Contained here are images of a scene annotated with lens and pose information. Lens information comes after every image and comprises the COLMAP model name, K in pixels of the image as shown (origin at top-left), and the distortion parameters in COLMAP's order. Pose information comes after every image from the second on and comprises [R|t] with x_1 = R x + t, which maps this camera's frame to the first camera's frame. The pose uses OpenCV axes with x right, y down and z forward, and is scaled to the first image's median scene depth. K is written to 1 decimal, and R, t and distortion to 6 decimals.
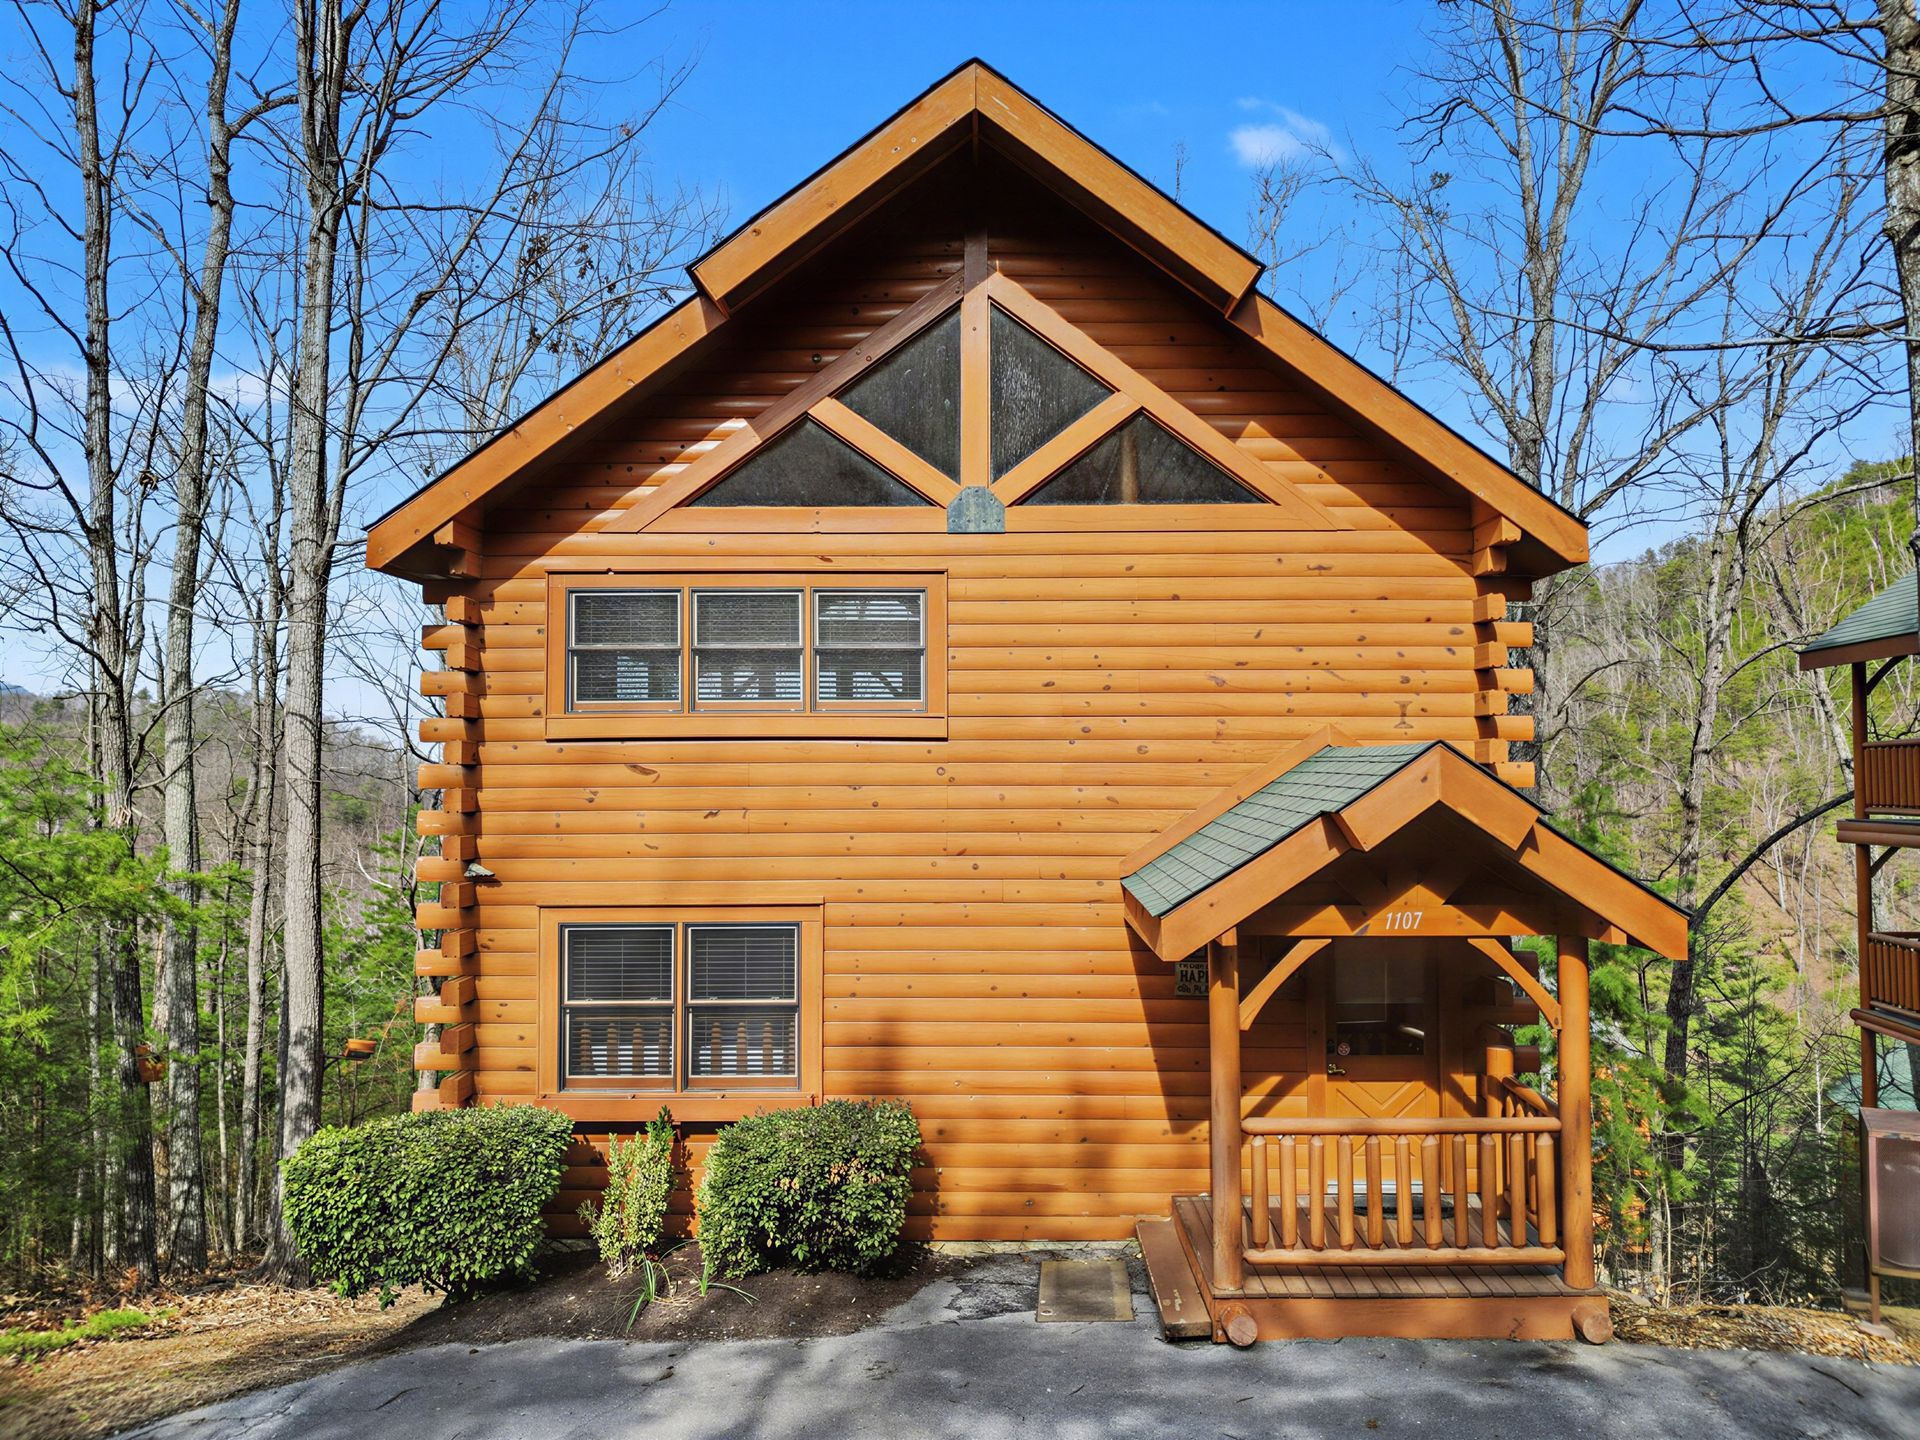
lens RADIAL K [[1397.9, 0, 971.3], [0, 1397.9, 718.5], [0, 0, 1]] dist [-0.011472, -0.022197]
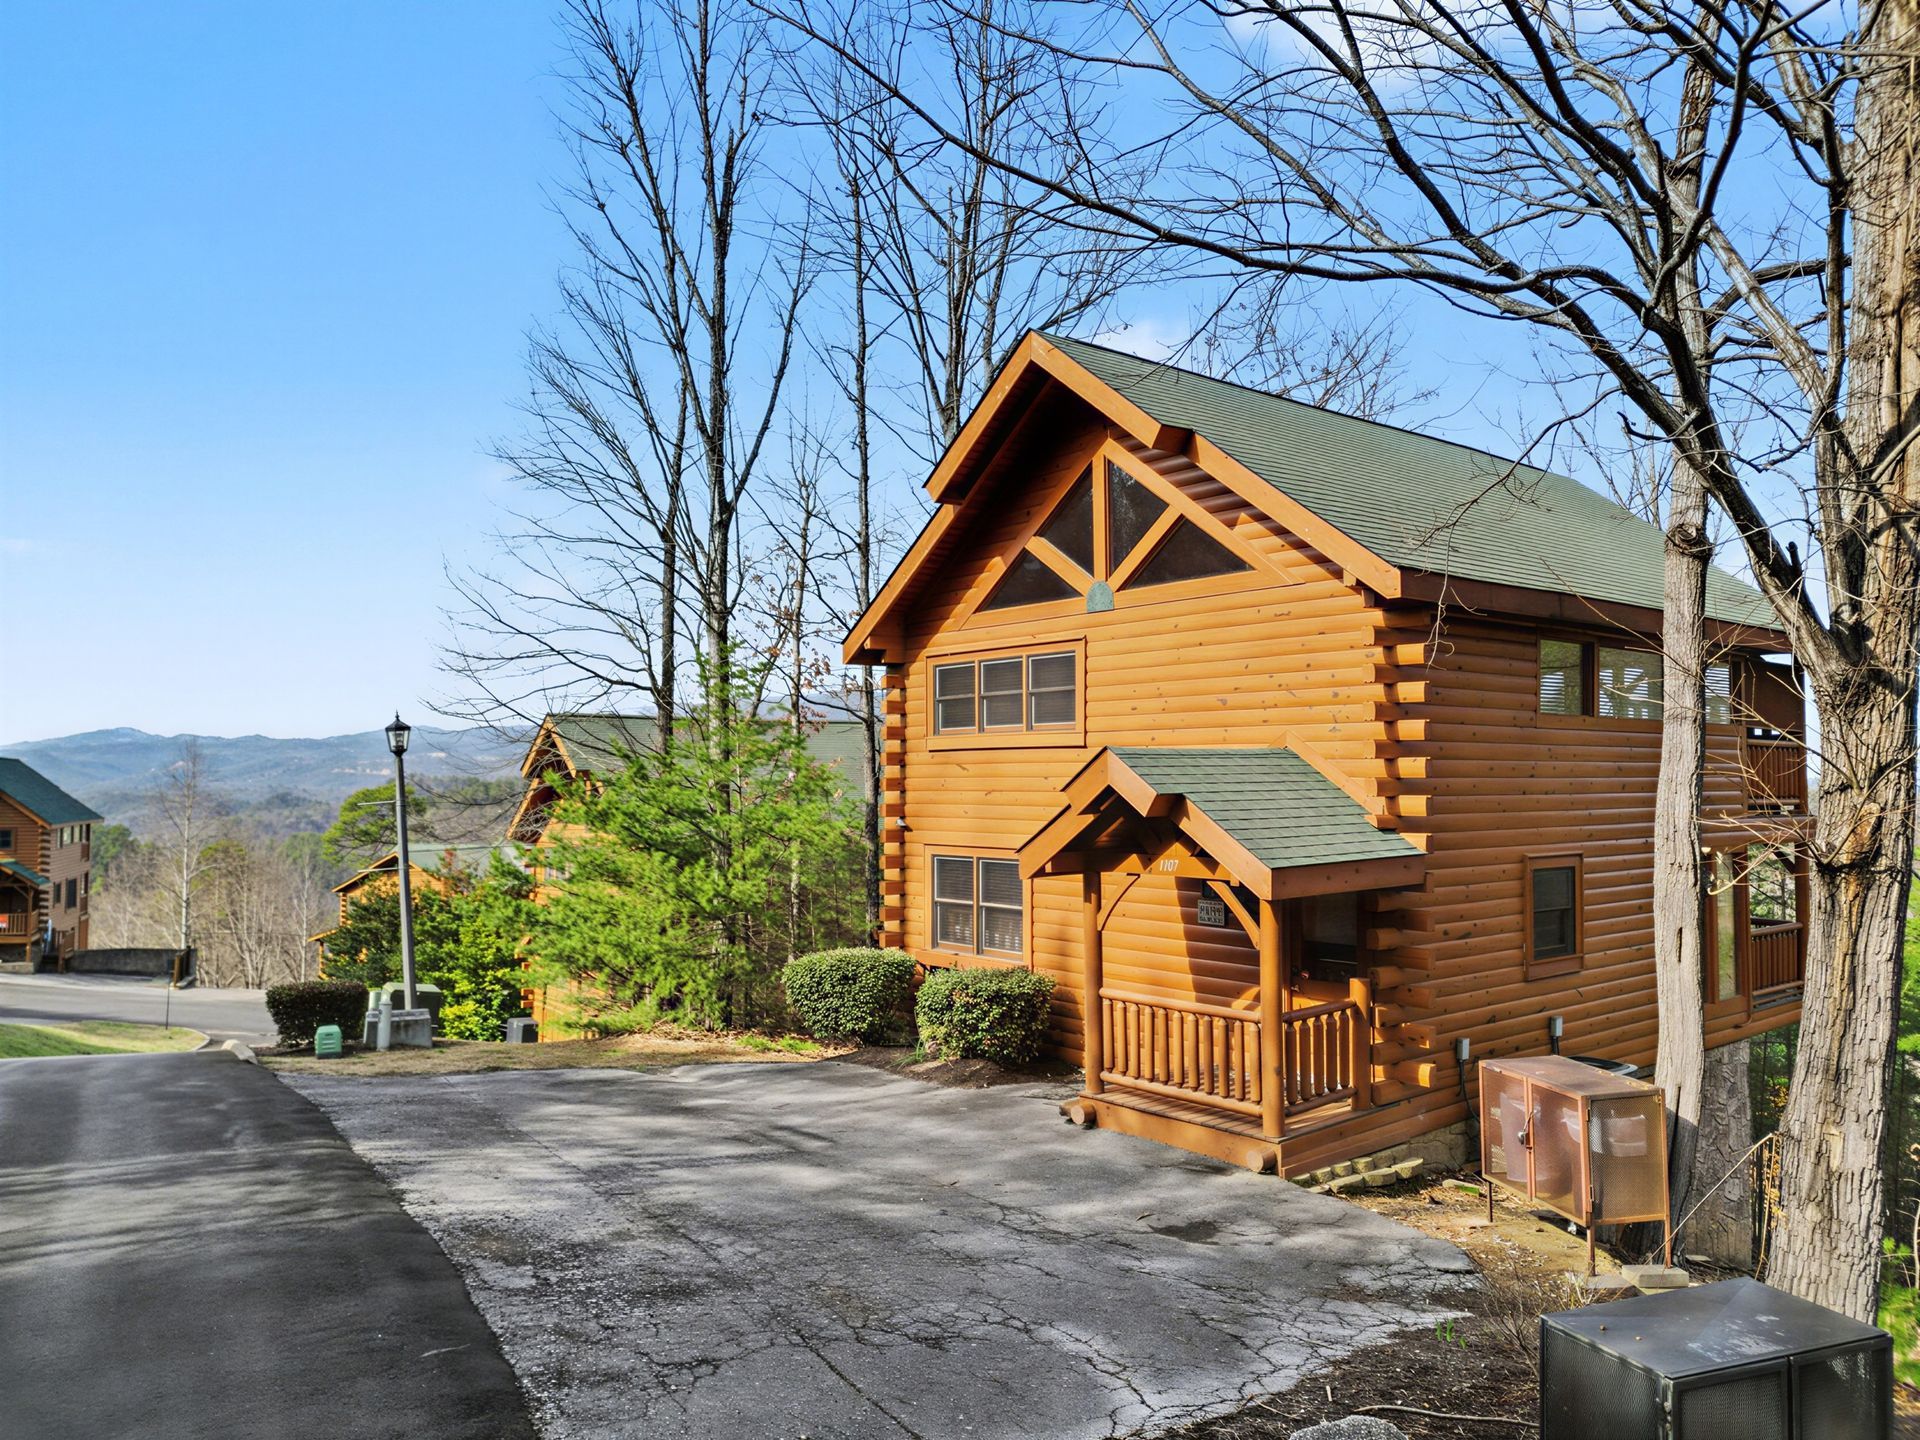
lens RADIAL K [[1397.9, 0, 962.5], [0, 1397.9, 723.9], [0, 0, 1]] dist [-0.011472, -0.022197]
pose [[0.635970, -0.030655, -0.771105, 1.097867], [0.031437, 0.999410, -0.013803, 0.006432], [0.771073, -0.015463, 0.636559, -0.096475]]
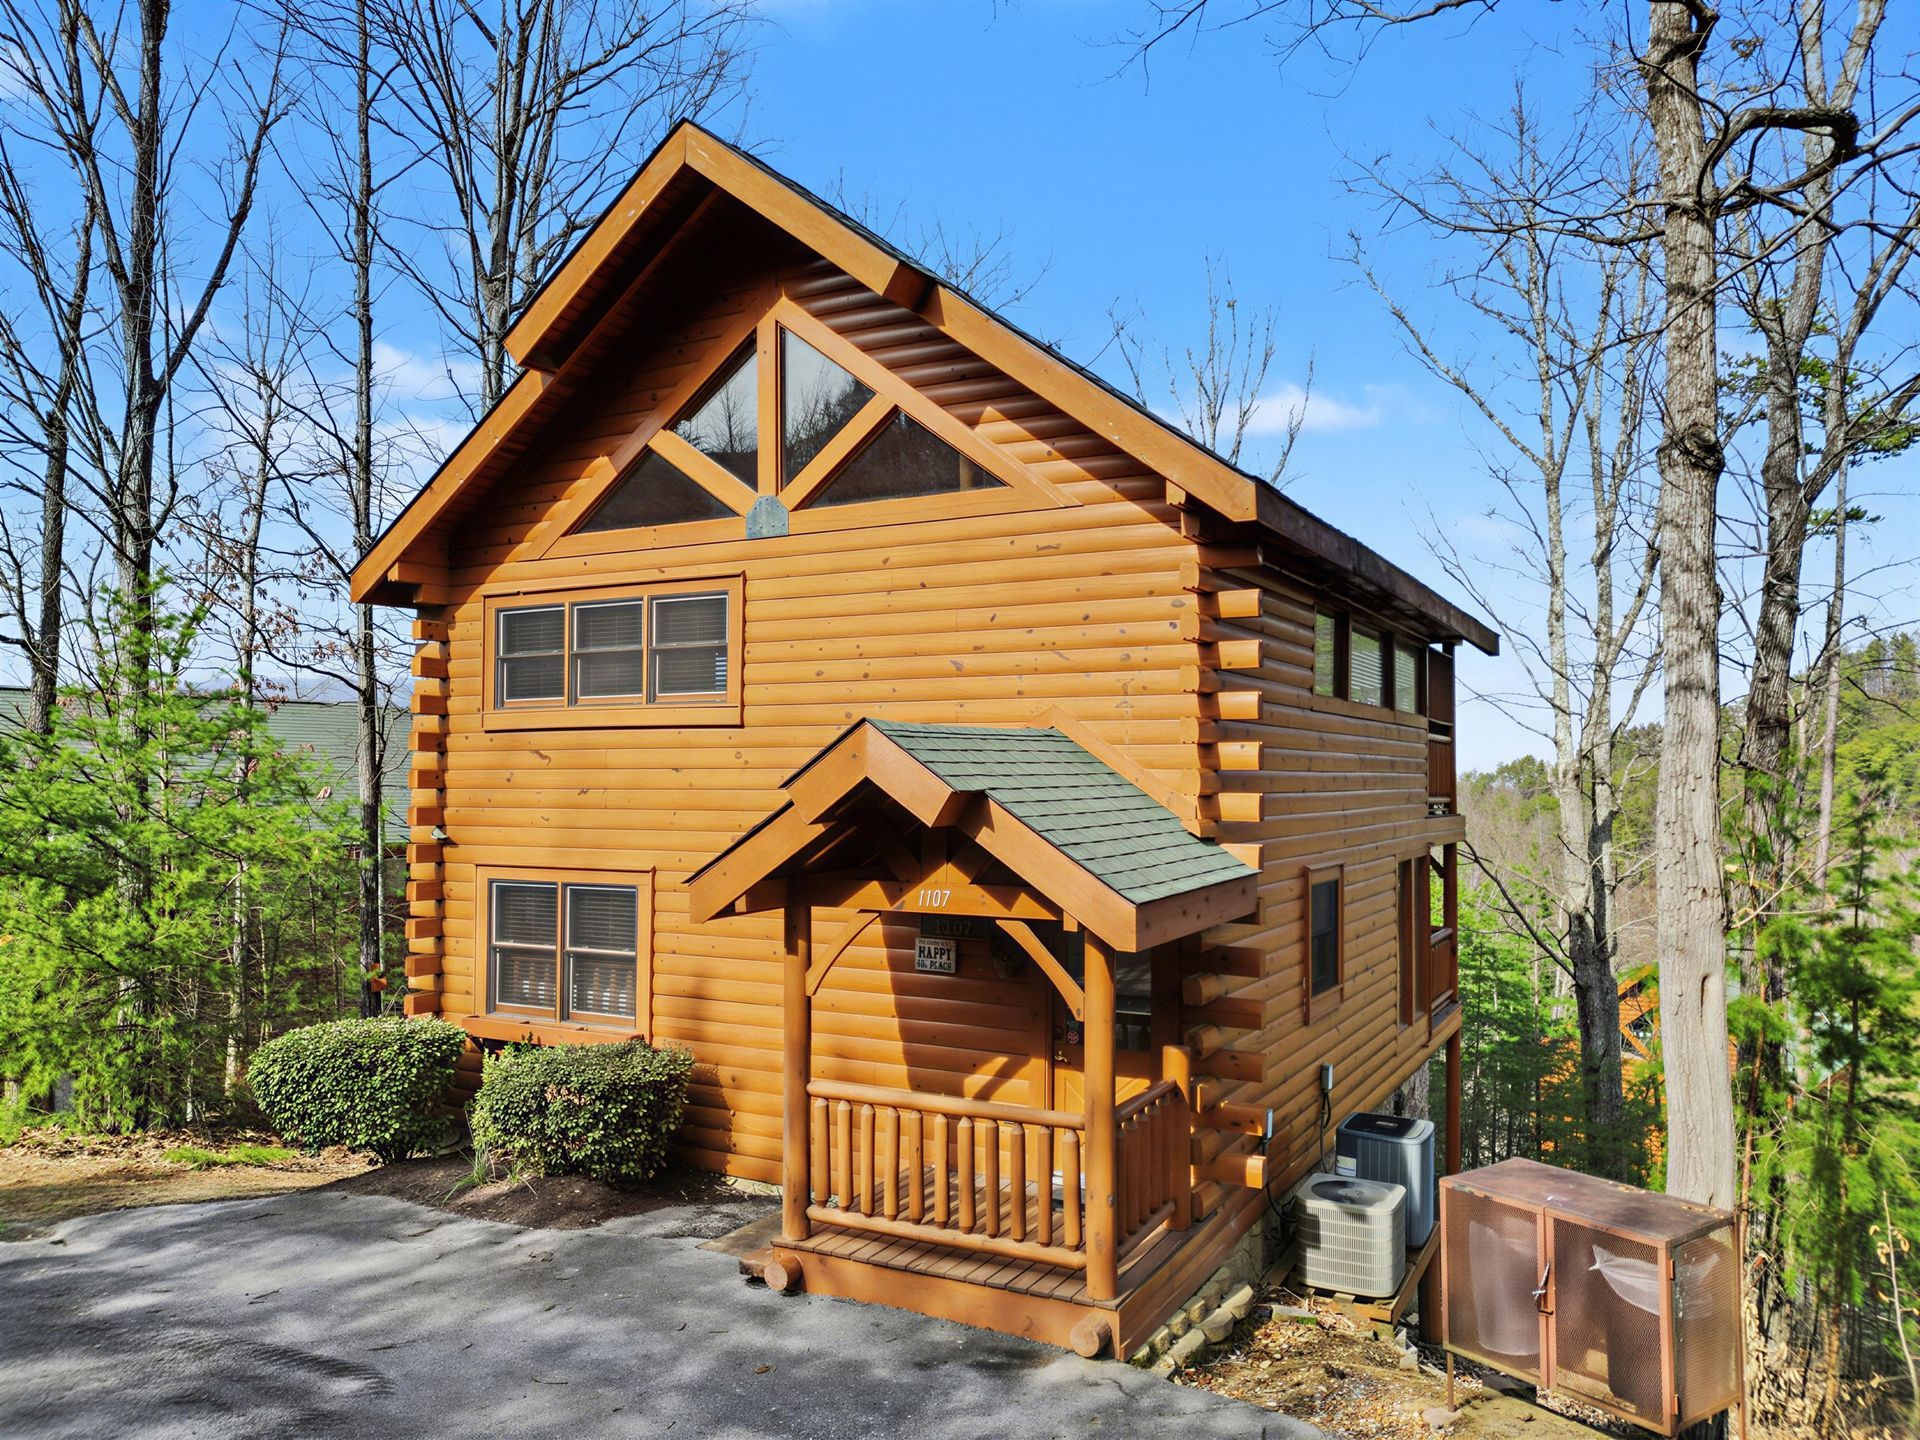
lens RADIAL K [[1397.9, 0, 989.8], [0, 1397.9, 725.3], [0, 0, 1]] dist [-0.011472, -0.022197]
pose [[0.883819, -0.014923, -0.467591, 0.677747], [0.015450, 0.999877, -0.002707, 0.020127], [0.467574, -0.004832, 0.883941, 0.111560]]
